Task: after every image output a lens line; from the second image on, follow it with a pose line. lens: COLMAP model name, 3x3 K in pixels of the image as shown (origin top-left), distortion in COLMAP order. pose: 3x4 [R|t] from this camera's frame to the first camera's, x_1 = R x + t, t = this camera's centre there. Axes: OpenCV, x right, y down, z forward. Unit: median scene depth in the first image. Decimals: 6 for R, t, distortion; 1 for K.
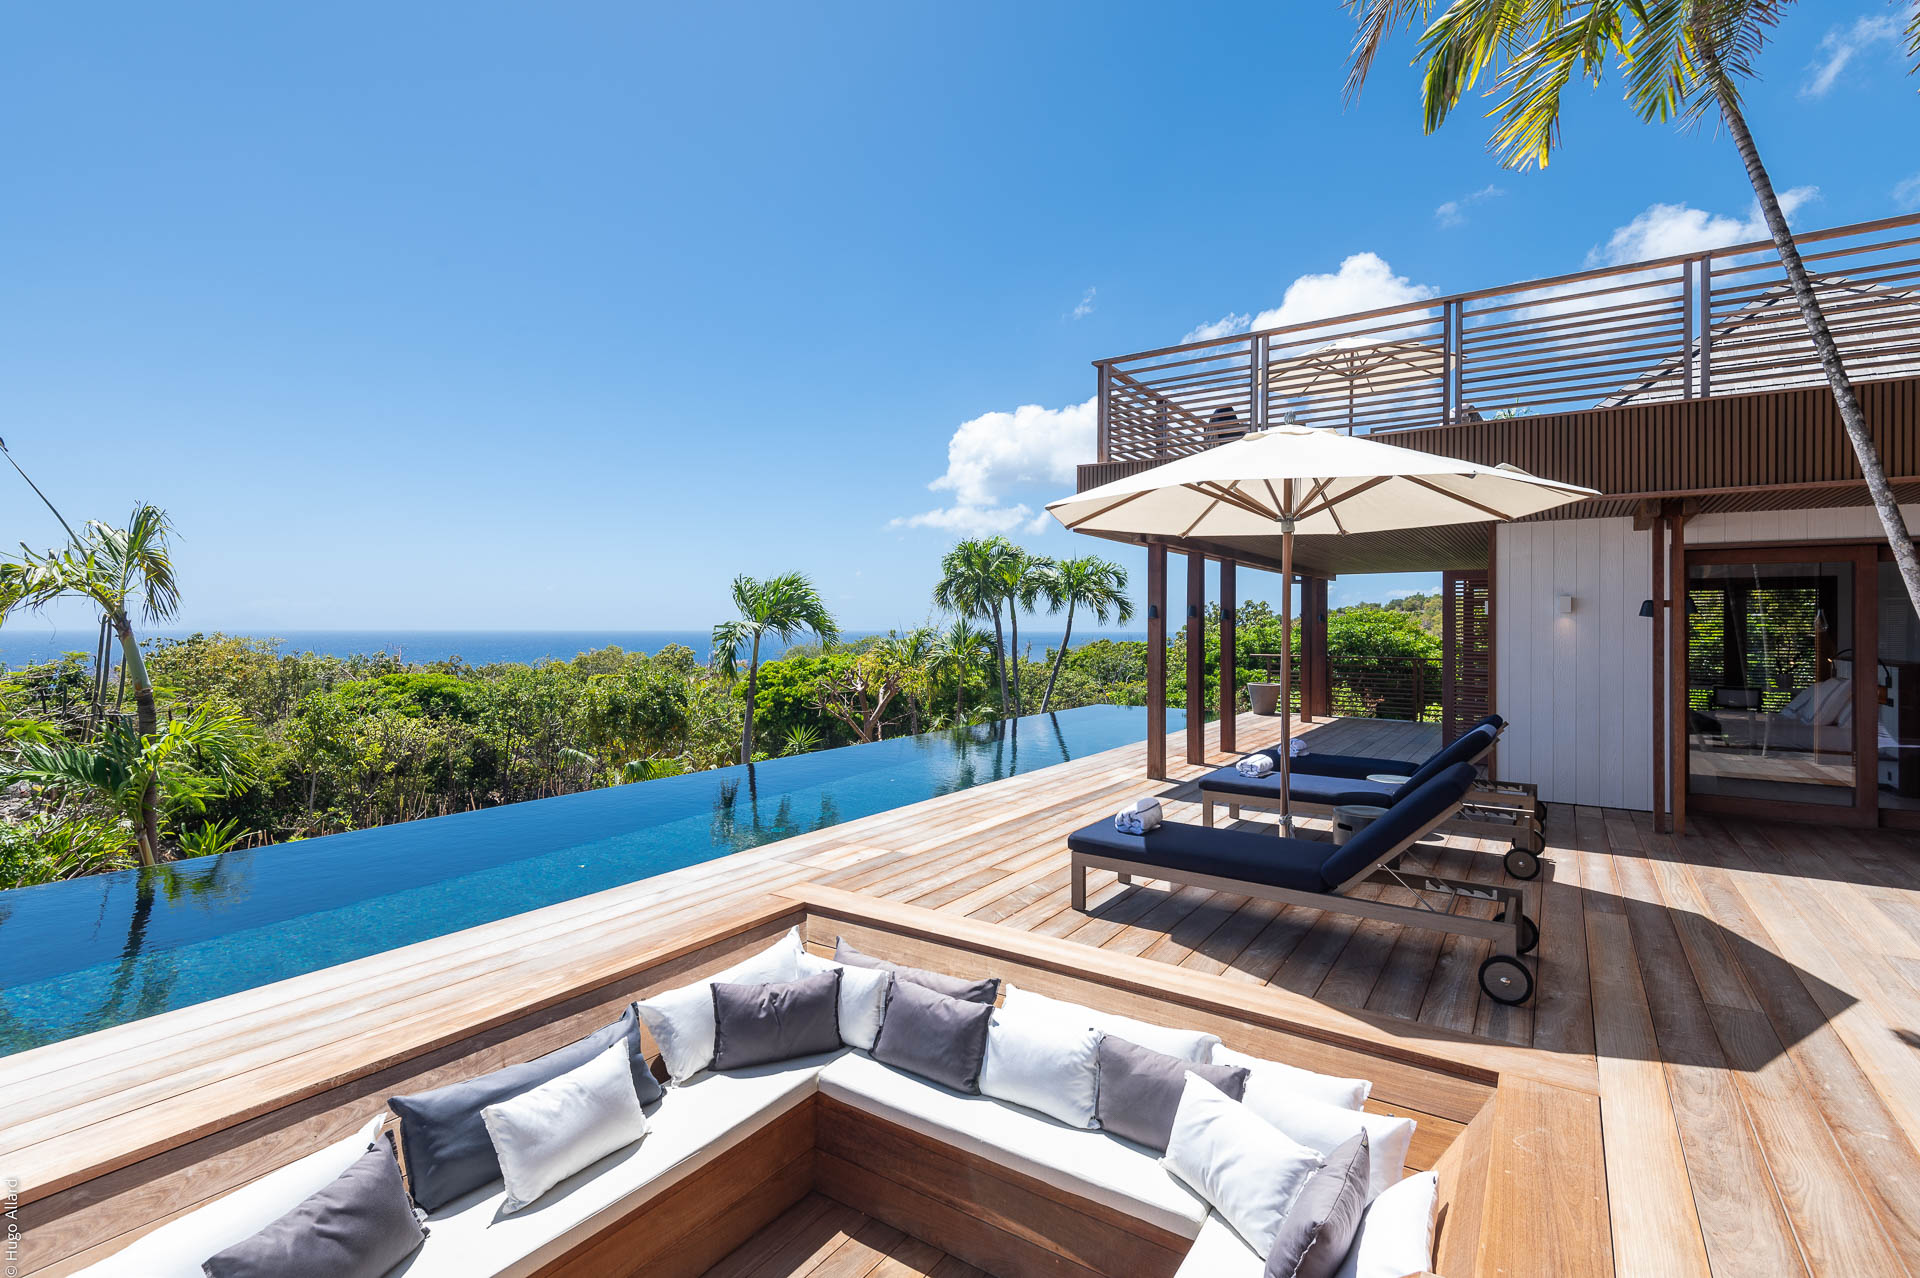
lens RADIAL K [[883.1, 0, 952.9], [0, 883.1, 620.4], [0, 0, 1]] dist [0.027851, -0.012573]
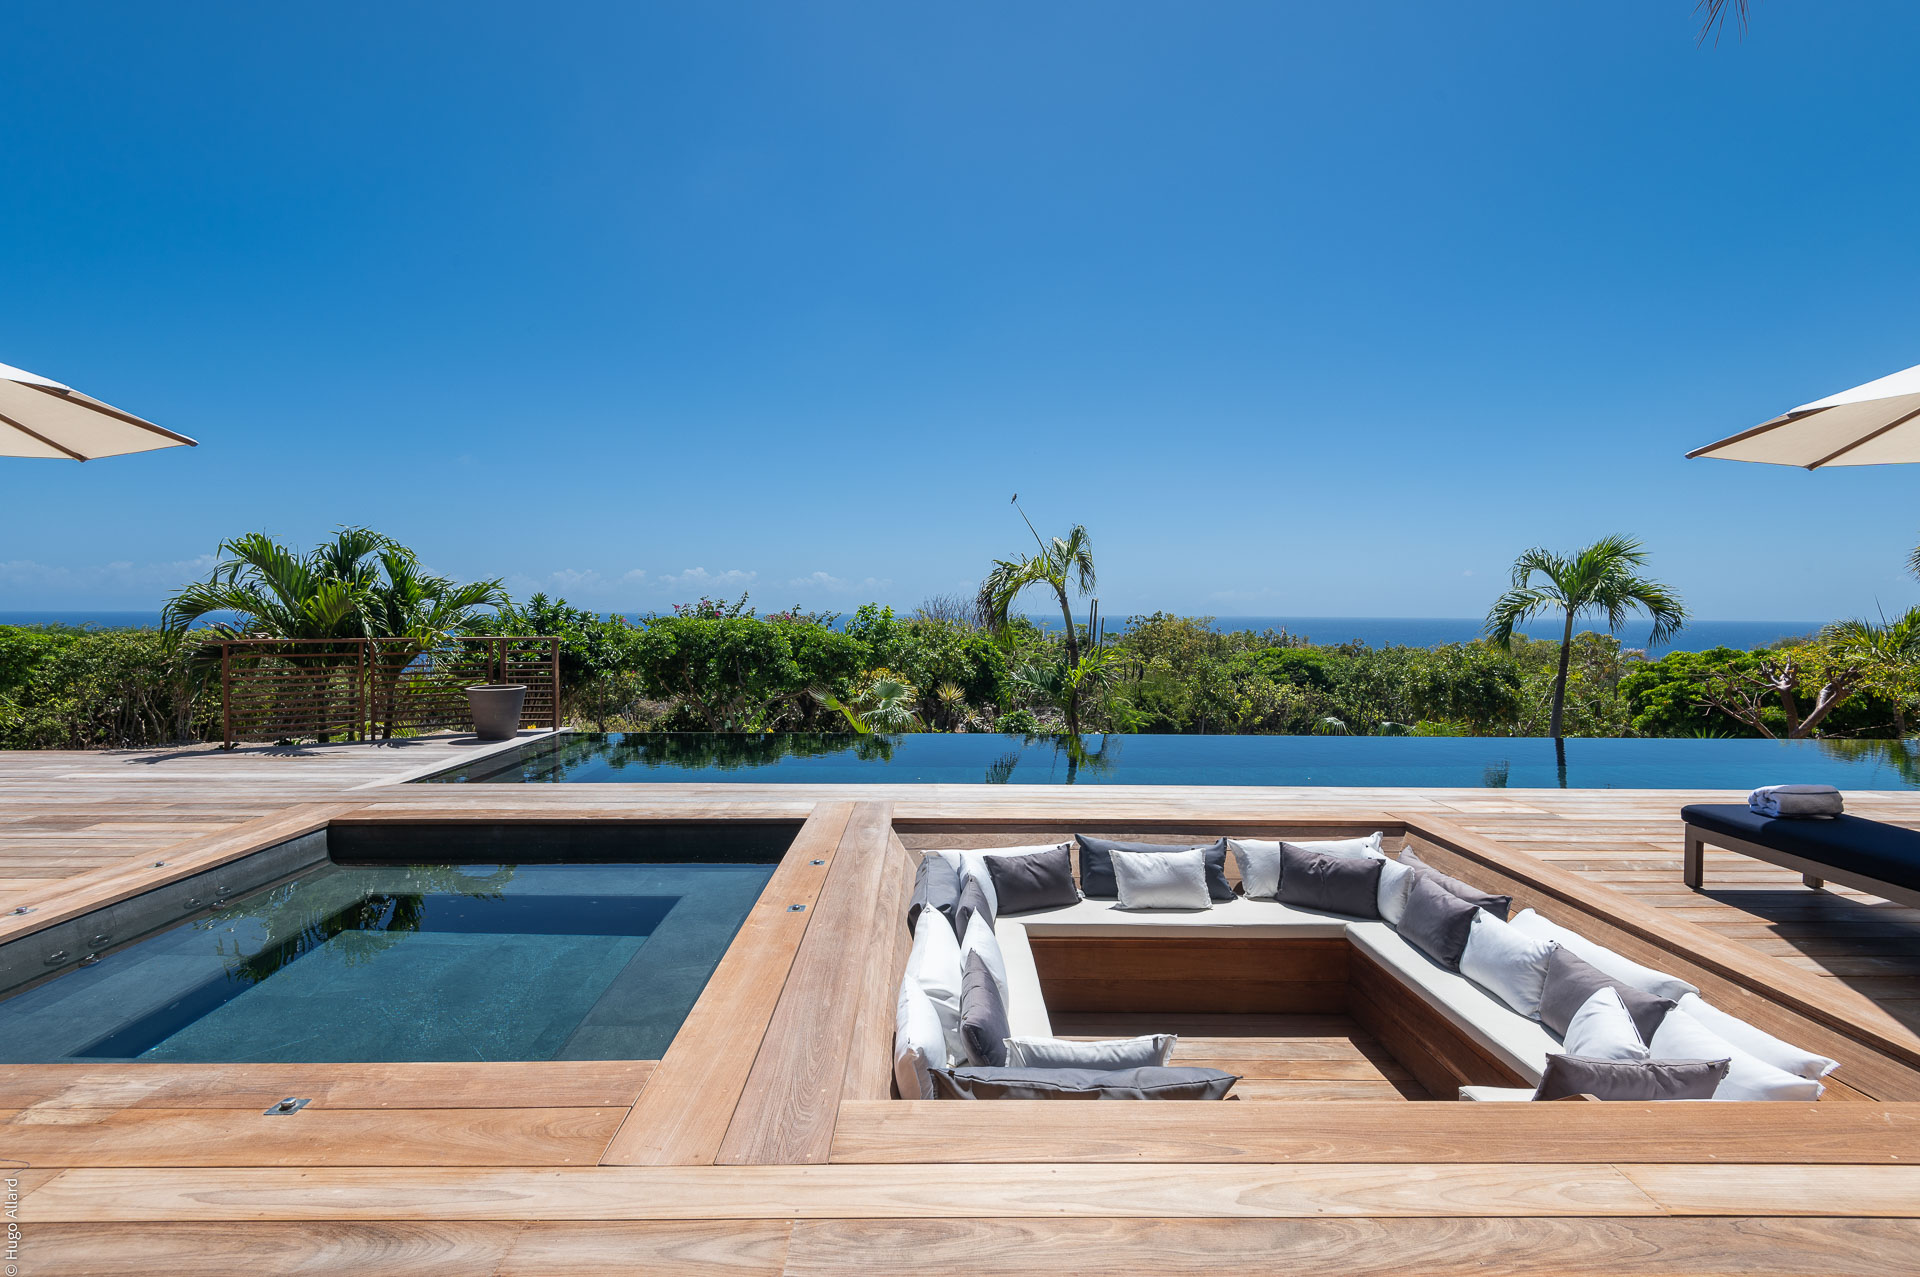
lens RADIAL K [[867.1, 0, 944.7], [0, 867.1, 638.8], [0, 0, 1]] dist [0.014459, -0.013297]
pose [[0.570865, 0.030098, -0.820492, 0.532401], [-0.000230, 0.999334, 0.036498, 0.039306], [0.821044, -0.020646, 0.570491, -0.204568]]
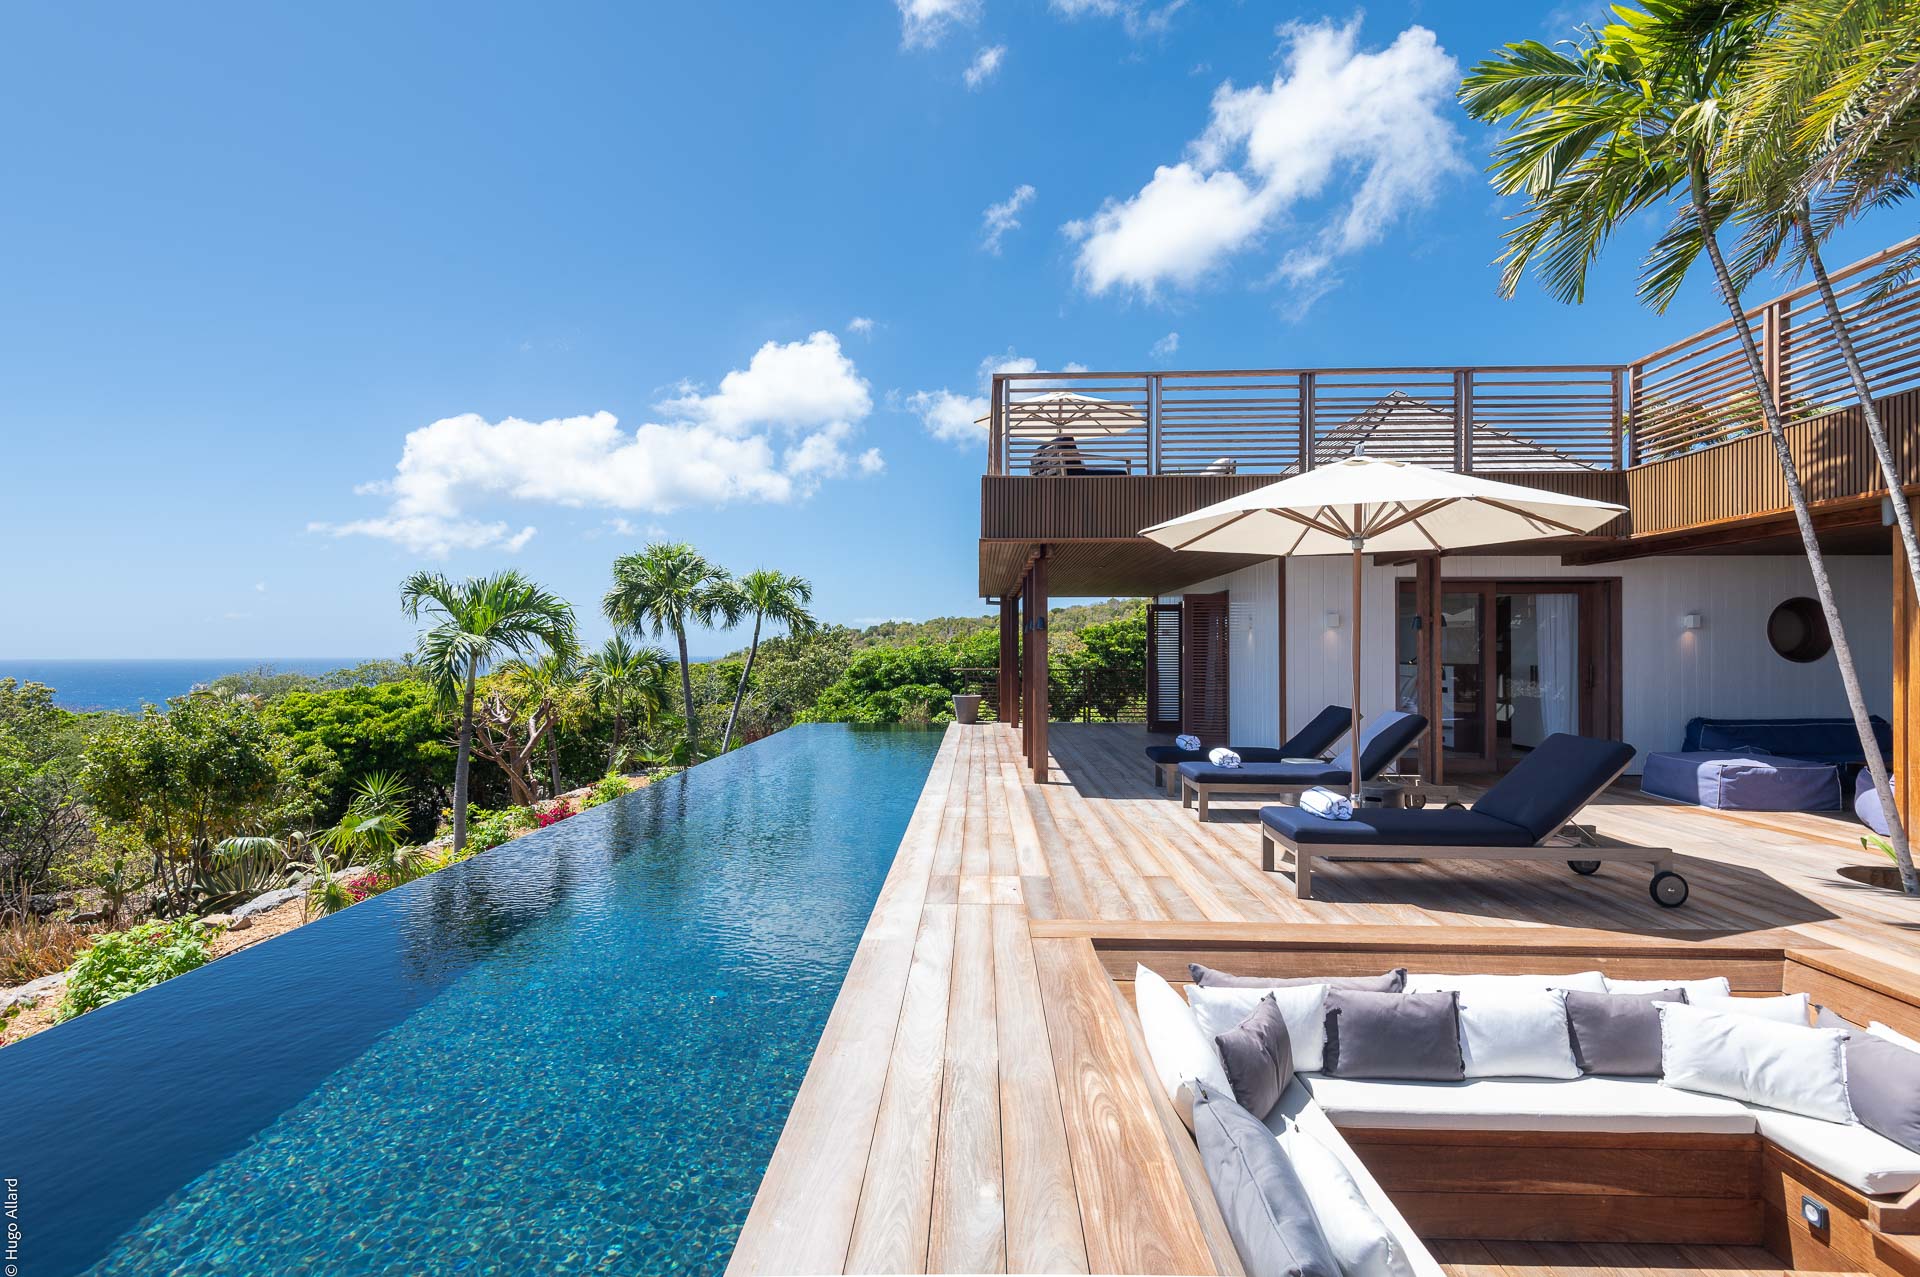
lens RADIAL K [[867.1, 0, 944.7], [0, 867.1, 638.8], [0, 0, 1]] dist [0.014459, -0.013297]
pose [[0.855996, 0.001705, 0.516980, -0.914564], [0.001560, 0.999981, -0.005881, 0.030923], [-0.516981, 0.005841, 0.855977, 0.413866]]
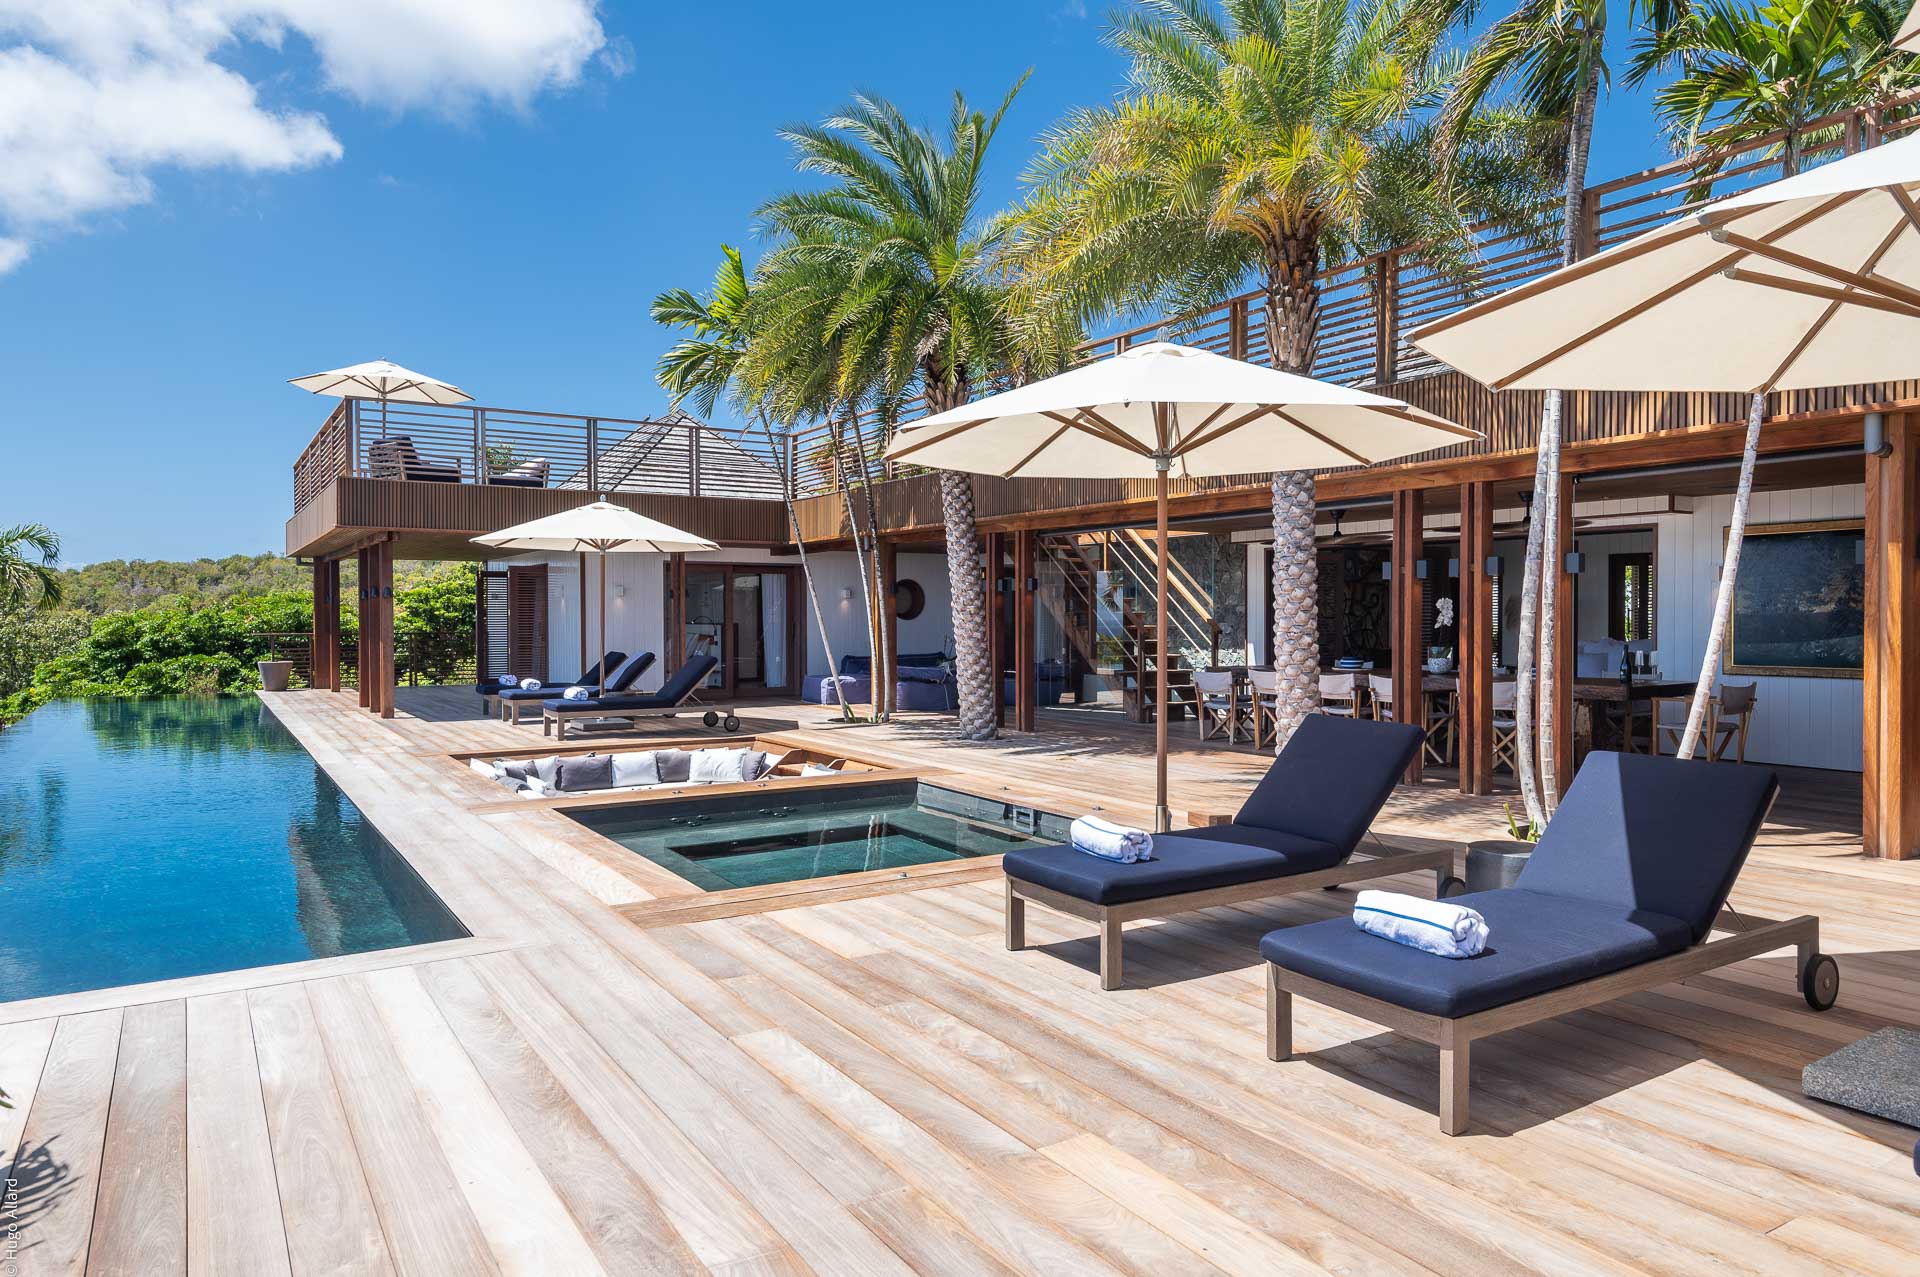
lens RADIAL K [[1184.9, 0, 960.0], [0, 1184.9, 638.5], [0, 0, 1]] dist [0.005469, 0.000191]
pose [[0.399878, -0.027035, 0.916170, -2.417044], [0.001019, 0.999577, 0.029052, 0.014575], [-0.916568, -0.010683, 0.399737, -1.131062]]
